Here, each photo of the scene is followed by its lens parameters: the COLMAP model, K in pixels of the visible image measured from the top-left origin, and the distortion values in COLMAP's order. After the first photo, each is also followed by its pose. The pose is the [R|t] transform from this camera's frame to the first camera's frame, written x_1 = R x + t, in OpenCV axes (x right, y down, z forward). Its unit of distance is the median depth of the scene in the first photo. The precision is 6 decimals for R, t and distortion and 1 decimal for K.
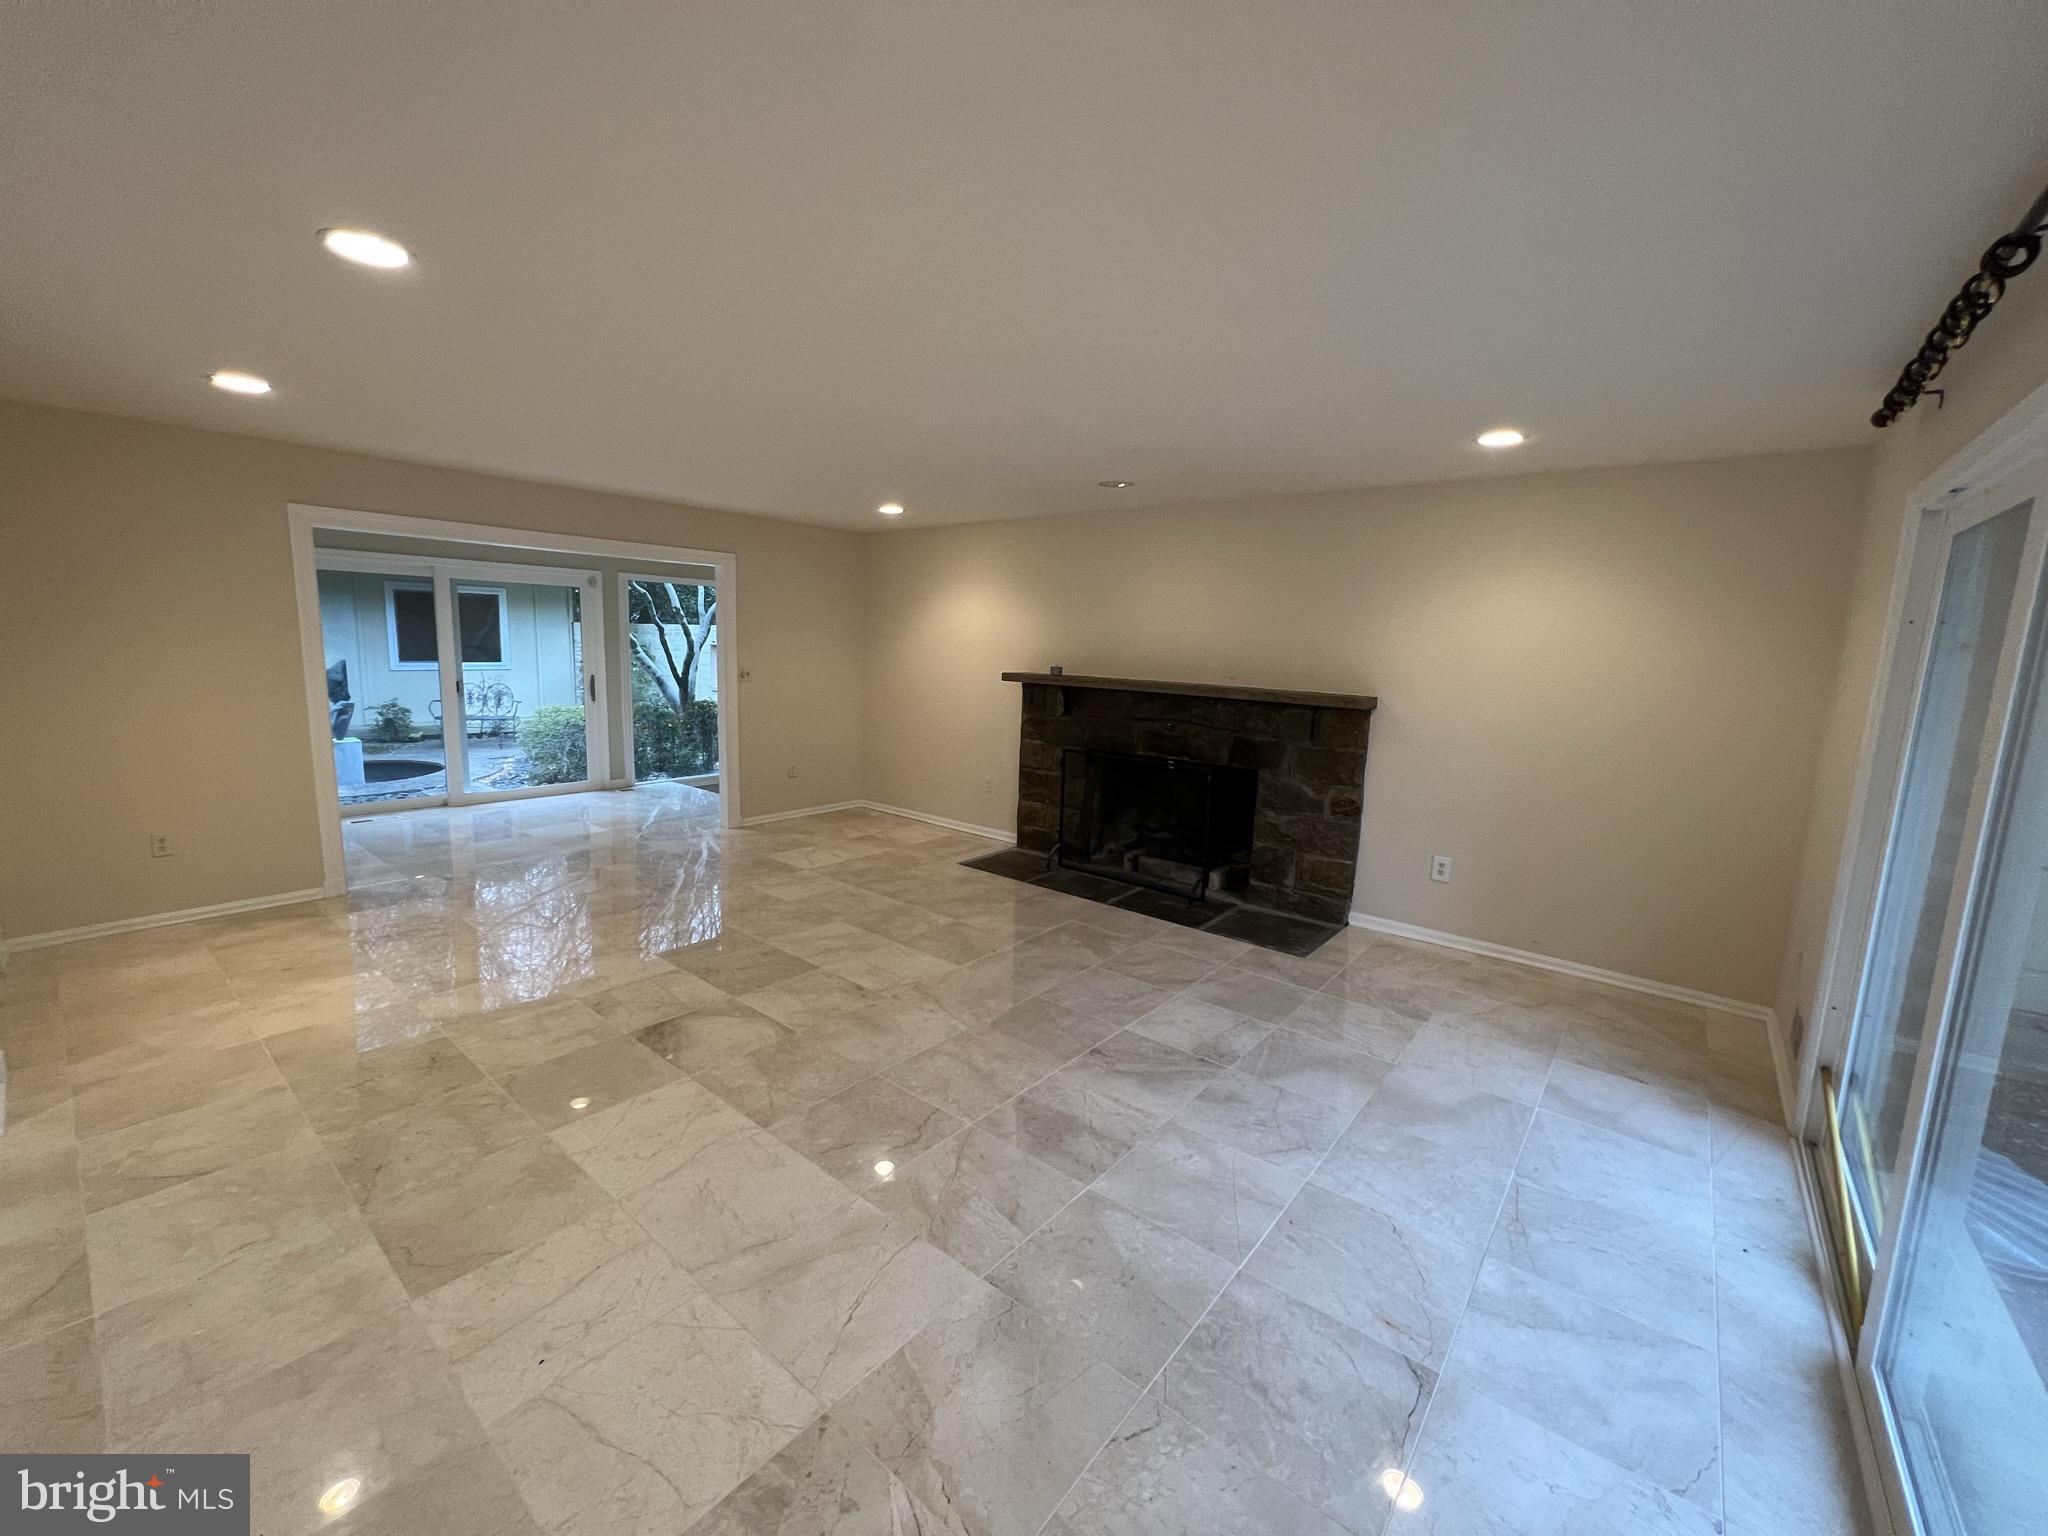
lens RADIAL K [[819.3, 0, 1018.4], [0, 819.3, 764.3], [0, 0, 1]] dist [-0.003940, 0.000678]
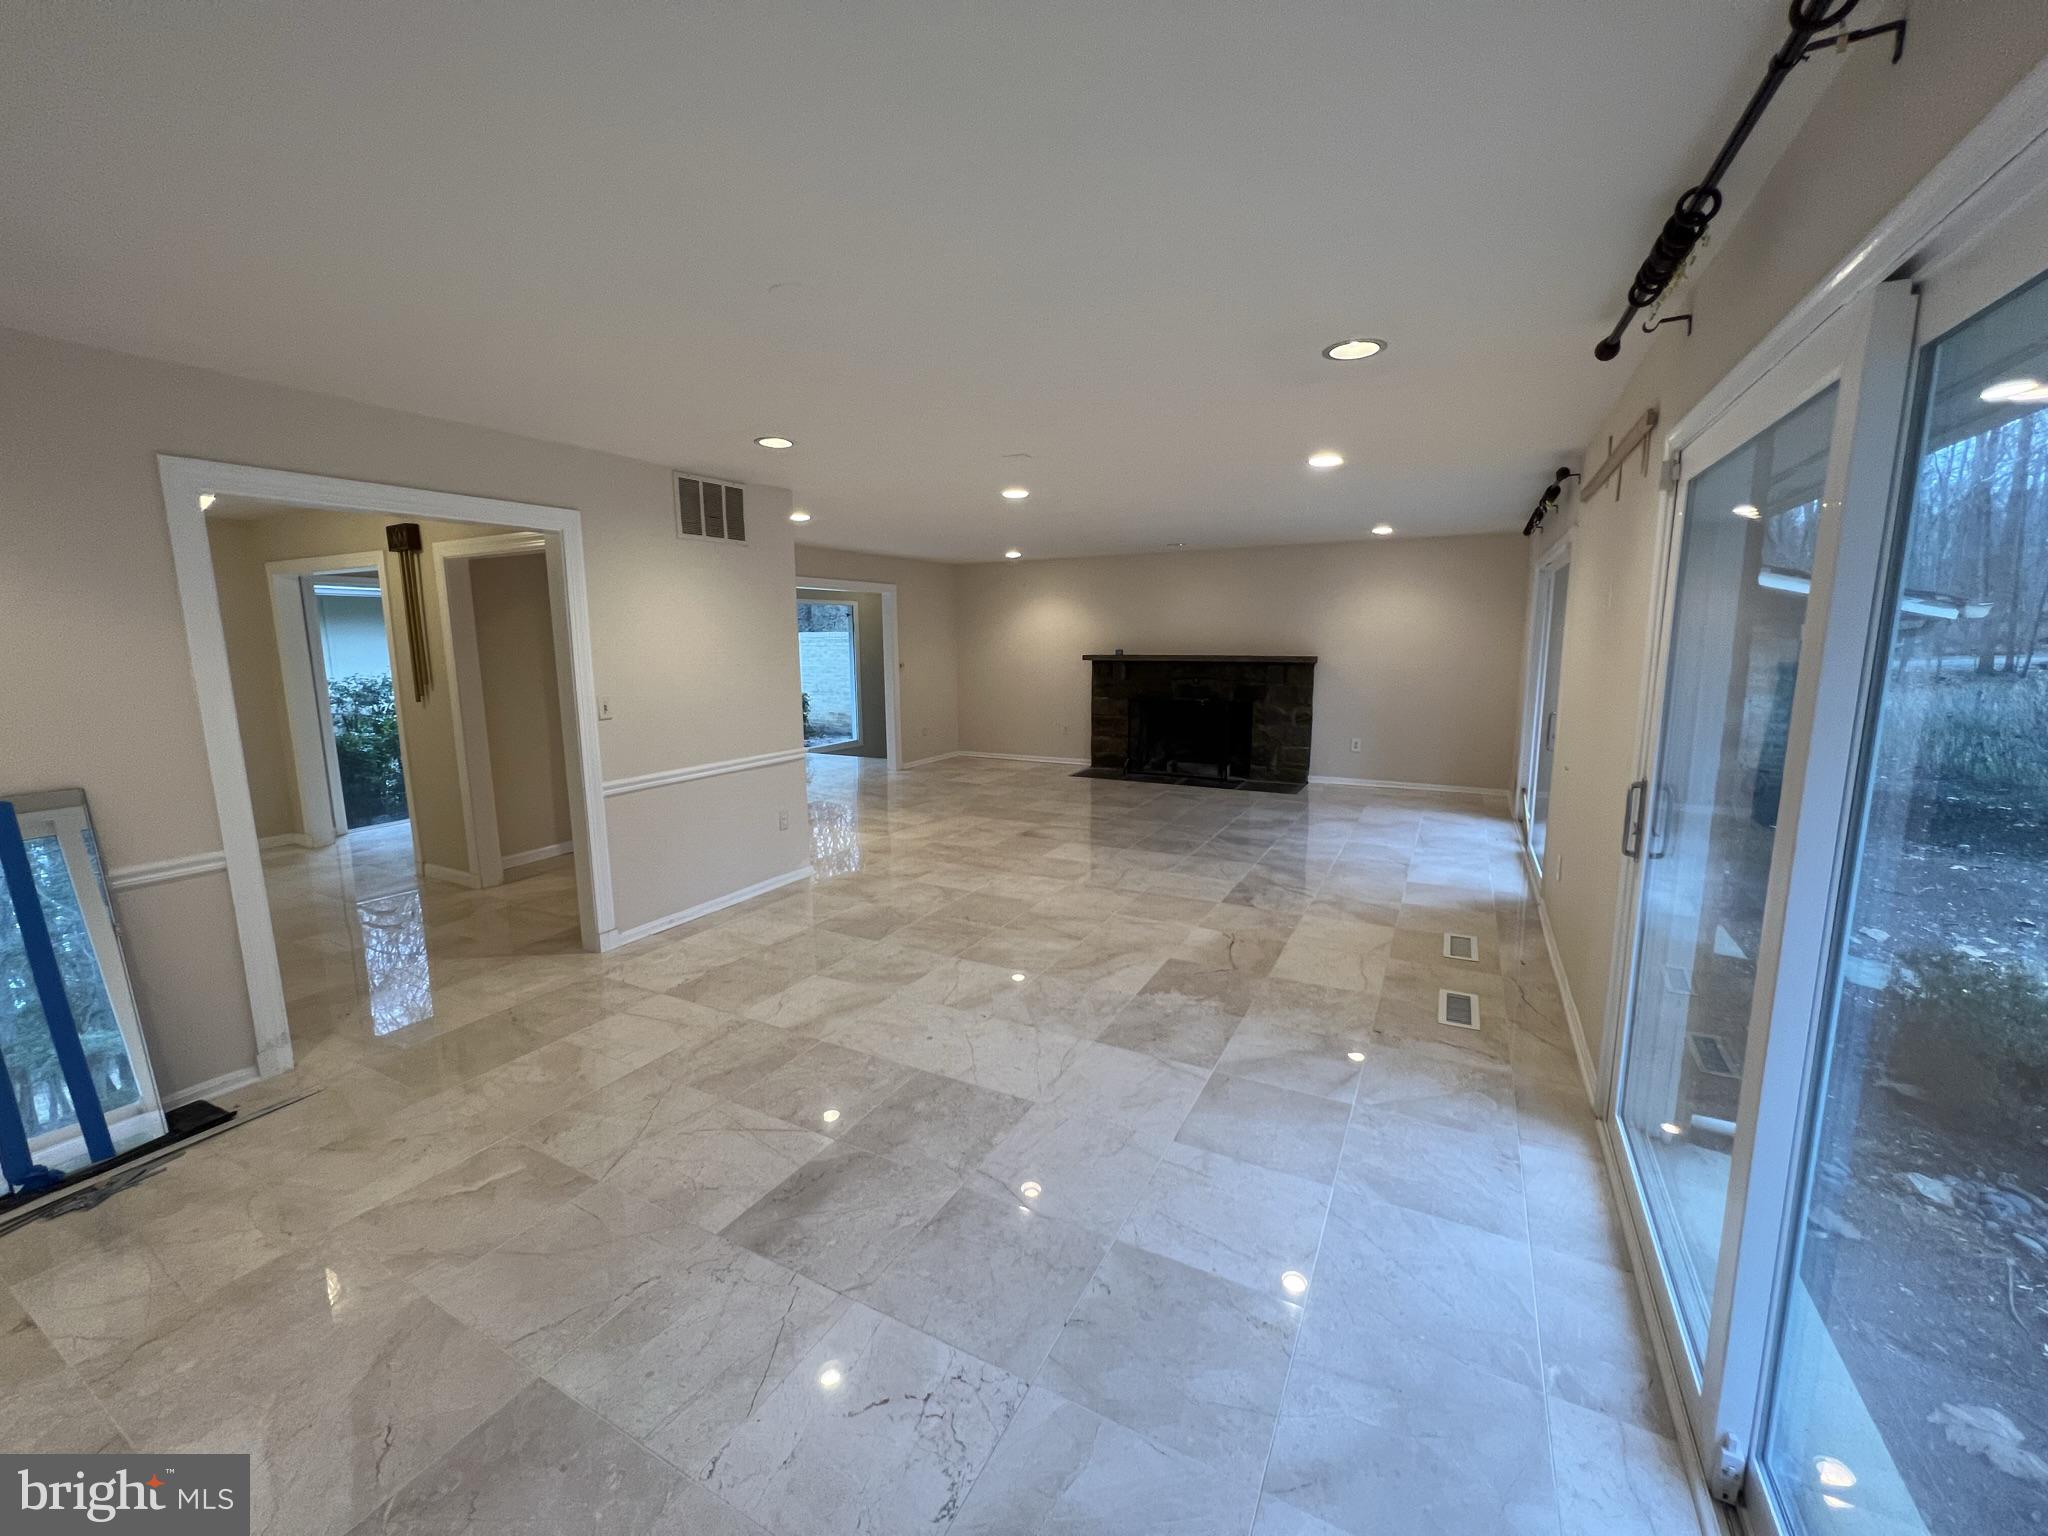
lens RADIAL K [[819.3, 0, 1016.9], [0, 819.3, 763.6], [0, 0, 1]] dist [-0.003940, 0.000678]
pose [[0.982388, -0.073380, 0.171843, -0.490314], [0.071269, 0.997287, 0.018429, 0.067308], [-0.172730, -0.005857, 0.984952, -0.611167]]
